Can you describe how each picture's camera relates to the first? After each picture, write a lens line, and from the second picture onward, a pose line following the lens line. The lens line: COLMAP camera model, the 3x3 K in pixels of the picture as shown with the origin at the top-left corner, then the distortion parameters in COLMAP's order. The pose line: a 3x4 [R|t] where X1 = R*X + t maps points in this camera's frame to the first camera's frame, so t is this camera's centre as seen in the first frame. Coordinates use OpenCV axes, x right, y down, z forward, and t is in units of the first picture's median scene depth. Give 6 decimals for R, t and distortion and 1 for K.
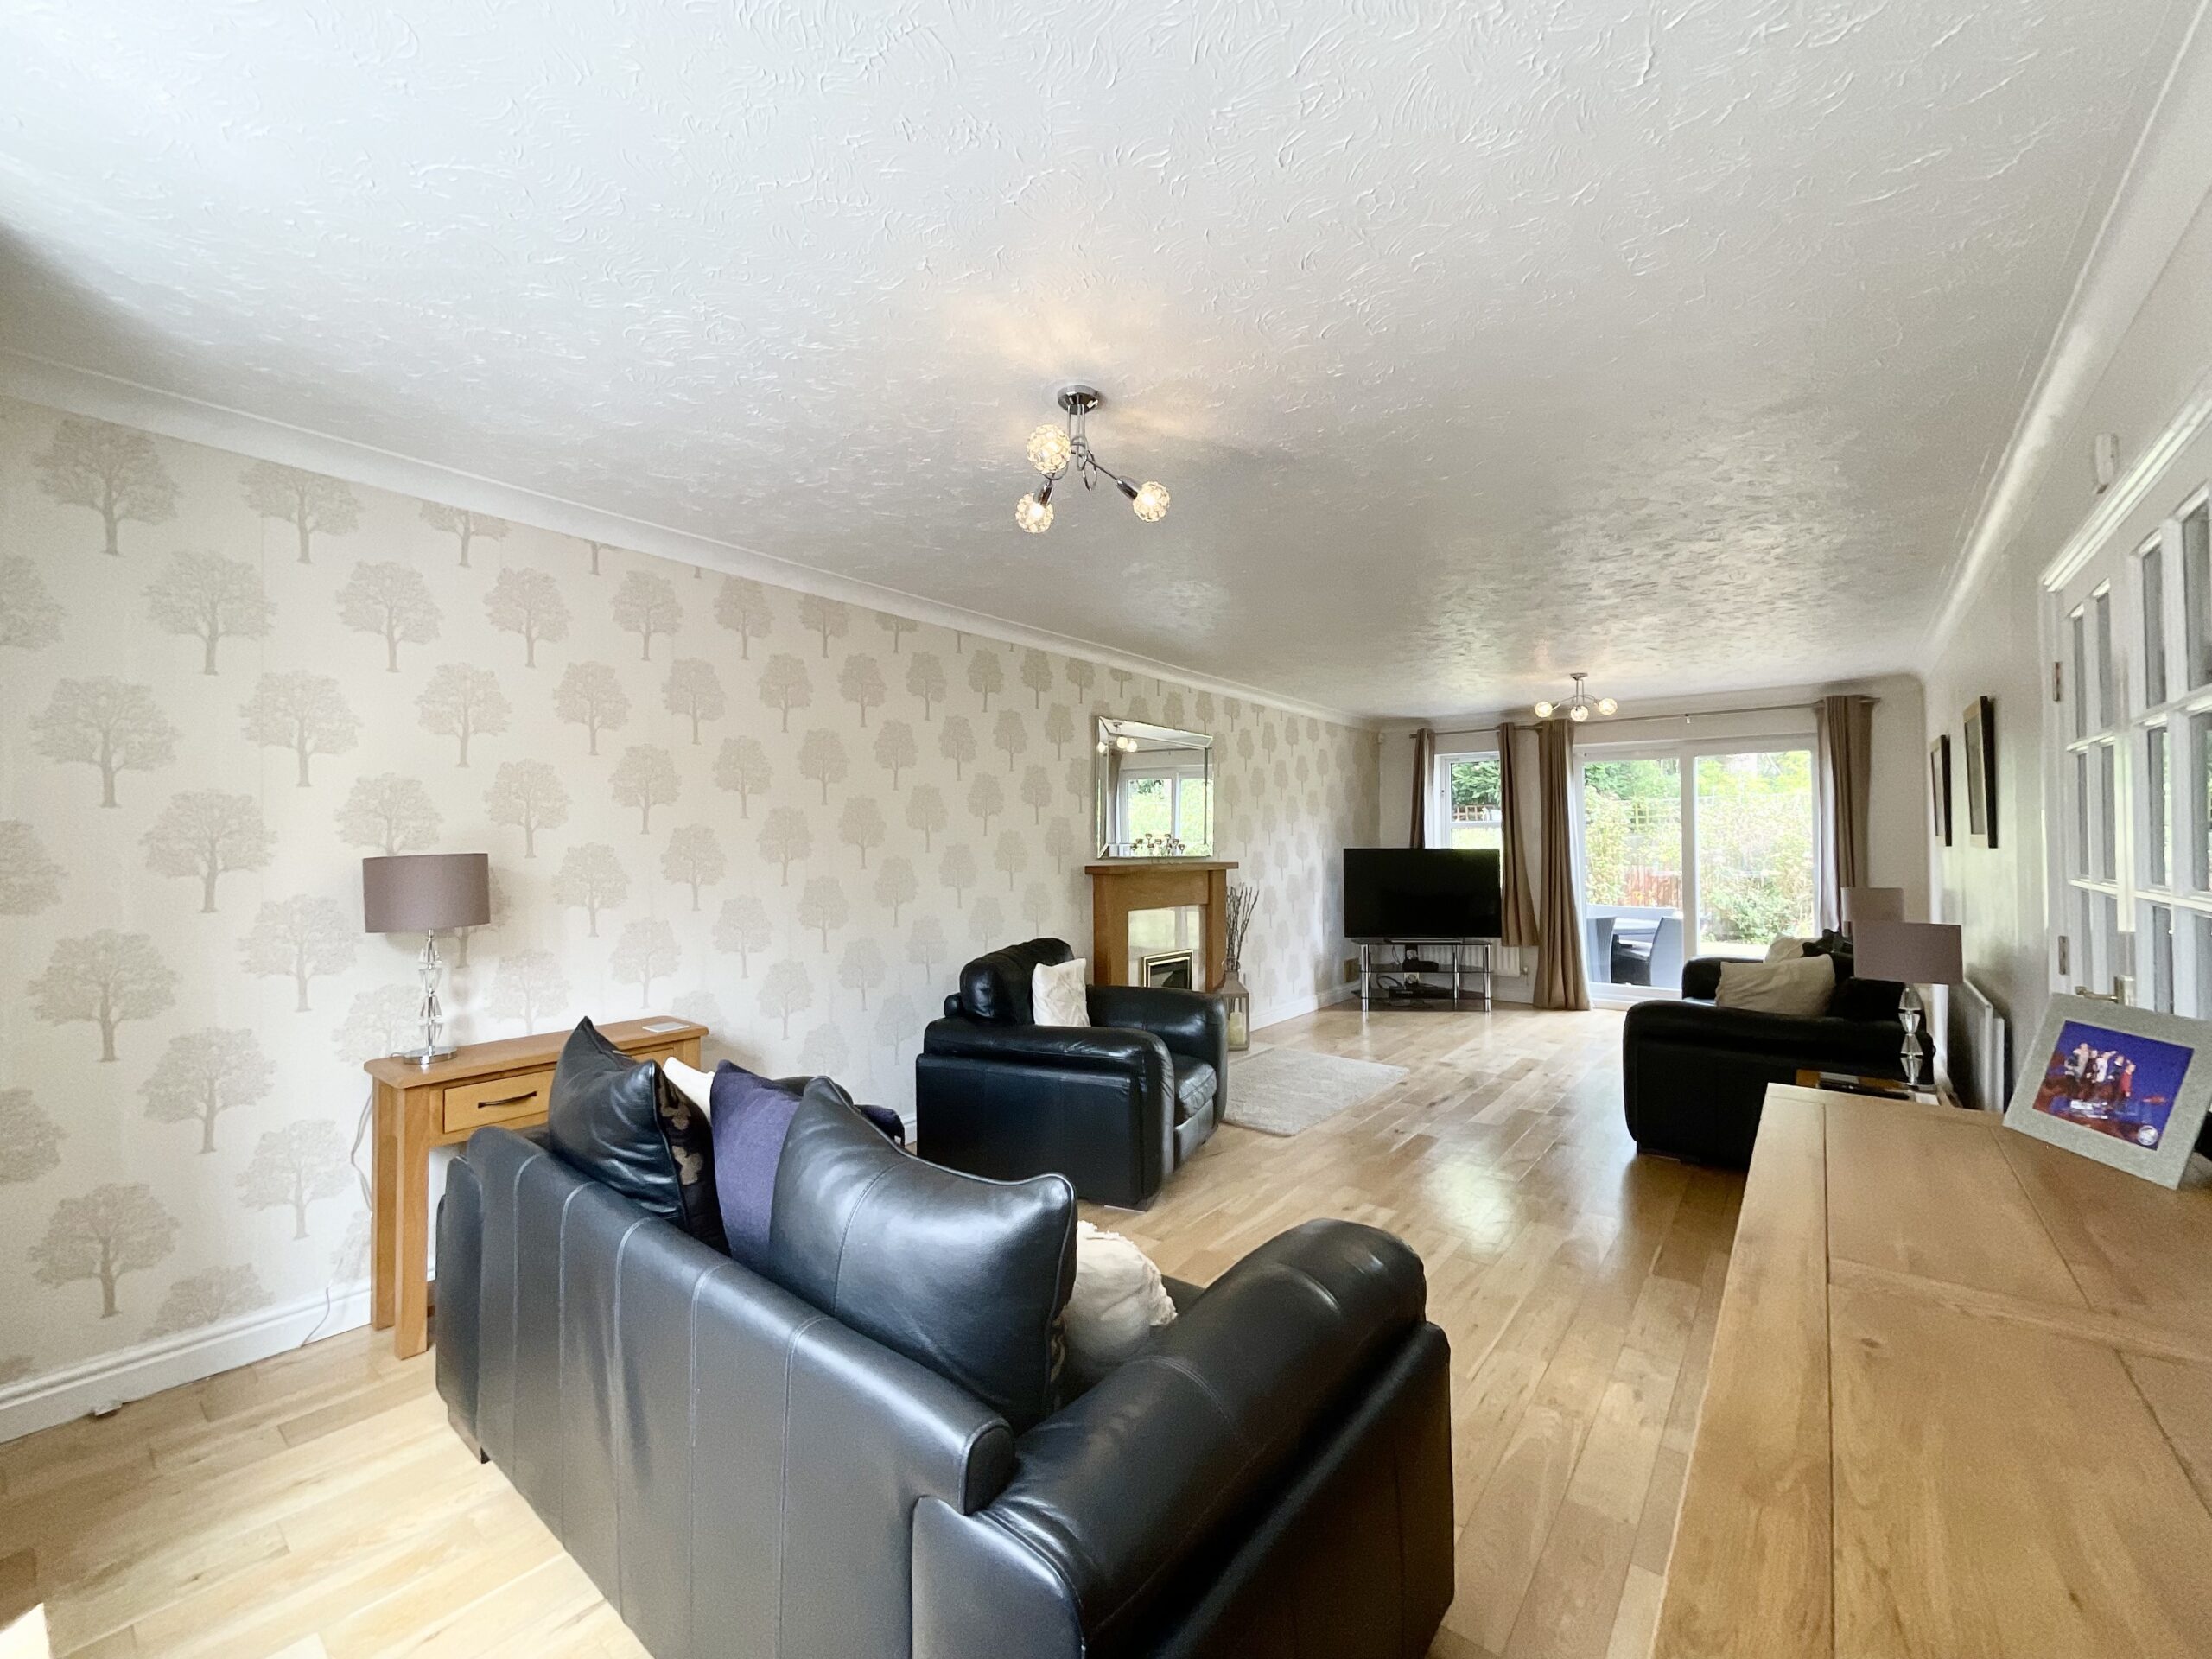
lens RADIAL K [[898.7, 0, 1105.9], [0, 898.7, 825.9], [0, 0, 1]] dist [0.003076, 0.000727]
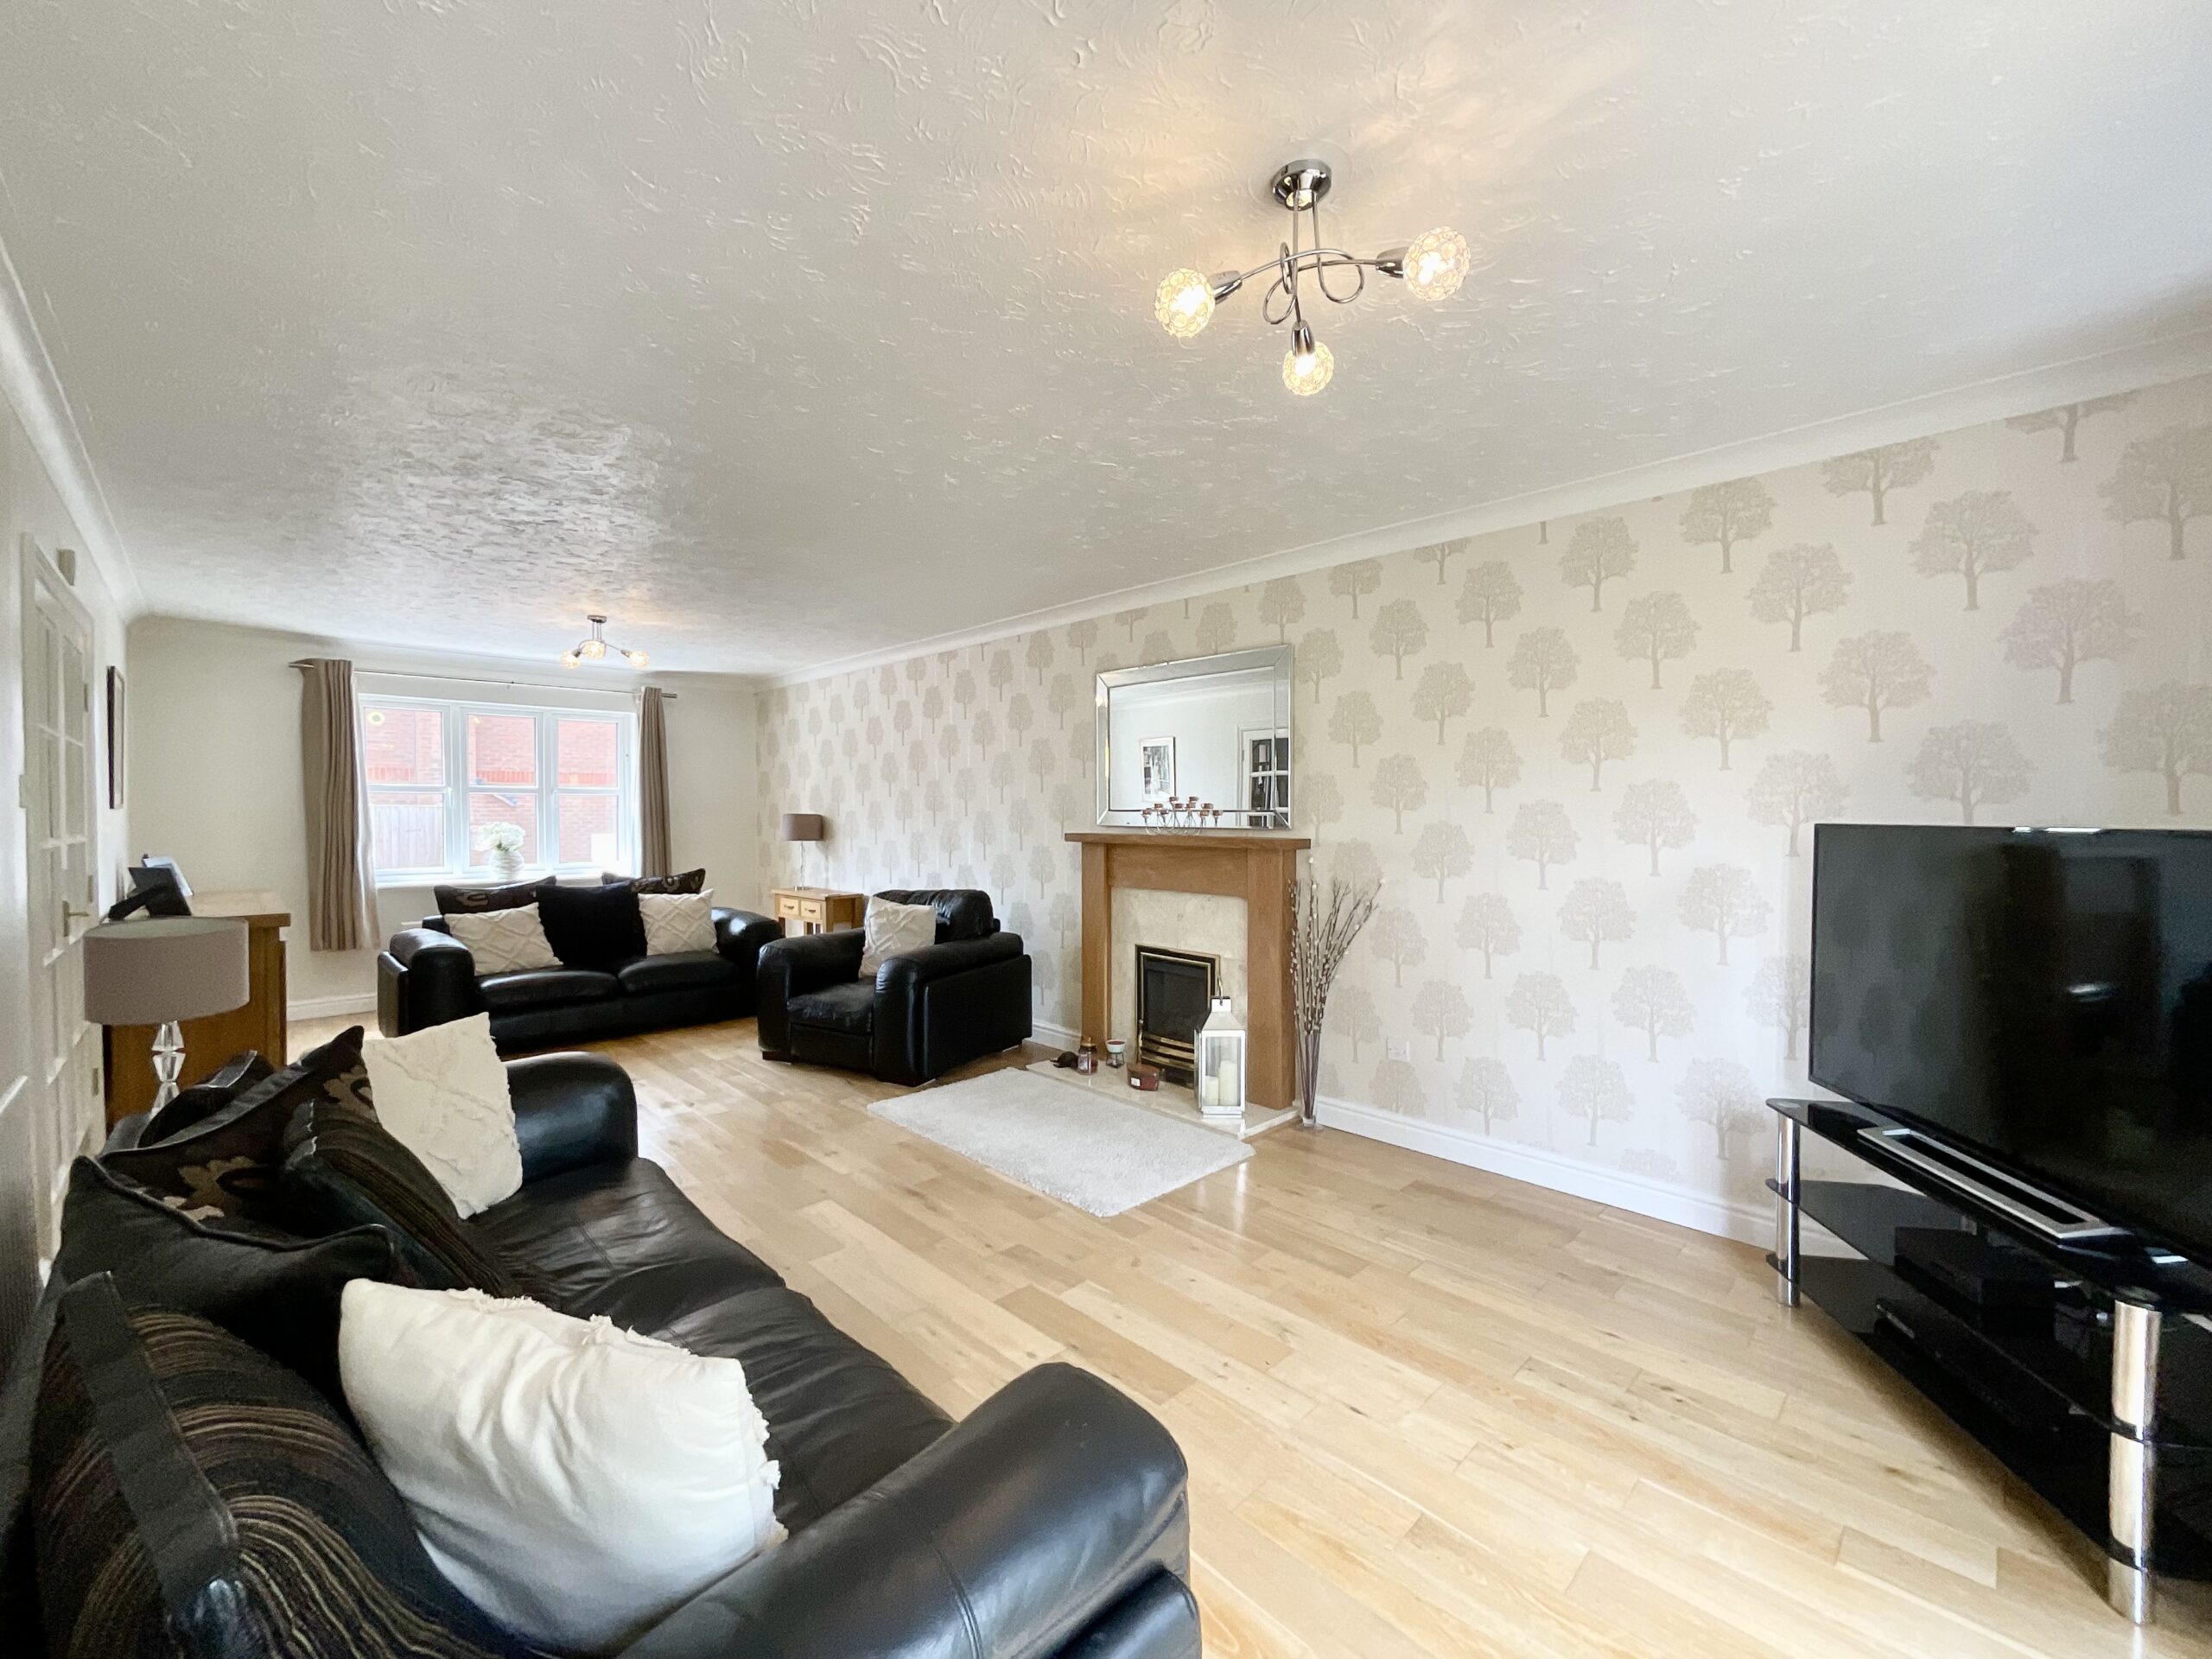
lens RADIAL K [[898.7, 0, 1105.3], [0, 898.7, 829.7], [0, 0, 1]] dist [0.003076, 0.000727]
pose [[-0.120880, 0.027435, -0.992288, 0.954668], [0.026281, 0.999356, 0.024428, 0.017748], [0.992319, -0.023125, -0.121523, 1.155962]]
